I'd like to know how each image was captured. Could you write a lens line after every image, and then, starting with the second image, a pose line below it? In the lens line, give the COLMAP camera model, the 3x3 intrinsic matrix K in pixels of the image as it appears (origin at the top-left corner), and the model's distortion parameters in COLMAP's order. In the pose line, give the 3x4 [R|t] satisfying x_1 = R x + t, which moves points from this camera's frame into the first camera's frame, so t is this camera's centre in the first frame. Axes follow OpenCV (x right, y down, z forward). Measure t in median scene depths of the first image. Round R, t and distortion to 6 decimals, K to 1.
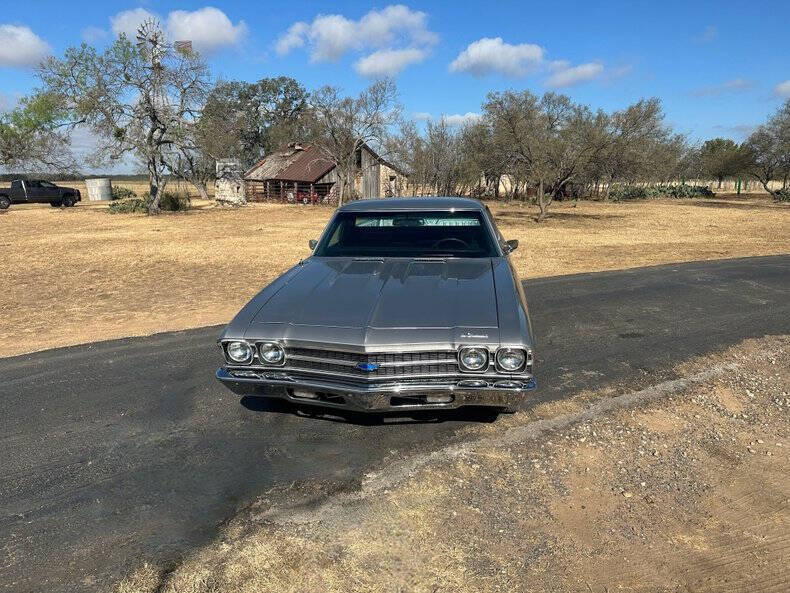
lens RADIAL K [[559.3, 0, 393.9], [0, 559.3, 298.9], [0, 0, 1]] dist [0.027679, -0.038391]
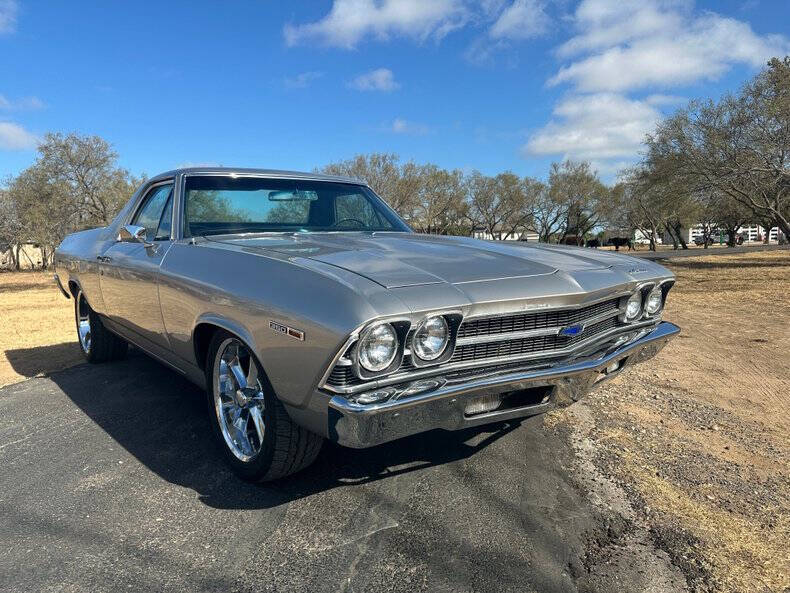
lens RADIAL K [[559.3, 0, 394.8], [0, 559.3, 278.3], [0, 0, 1]] dist [0.027679, -0.038391]
pose [[0.679870, -0.055160, 0.731255, -0.076680], [0.177307, 0.979946, -0.090928, 0.009633], [-0.711574, 0.191477, 0.676017, 0.079726]]
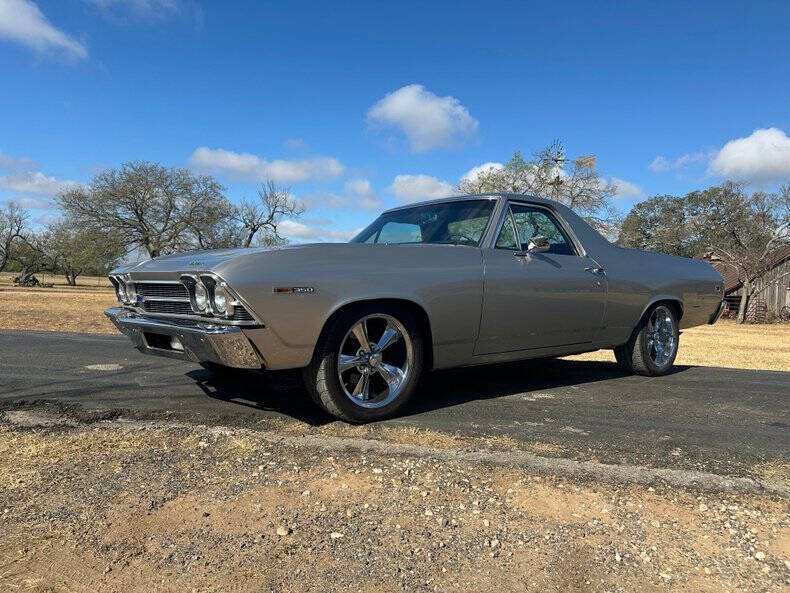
lens RADIAL K [[559.3, 0, 388.4], [0, 559.3, 293.1], [0, 0, 1]] dist [0.027679, -0.038391]
pose [[0.729471, 0.039796, -0.682853, 0.104269], [-0.189884, 0.970850, -0.146267, 0.019568], [0.657127, 0.236360, 0.715764, 0.068317]]
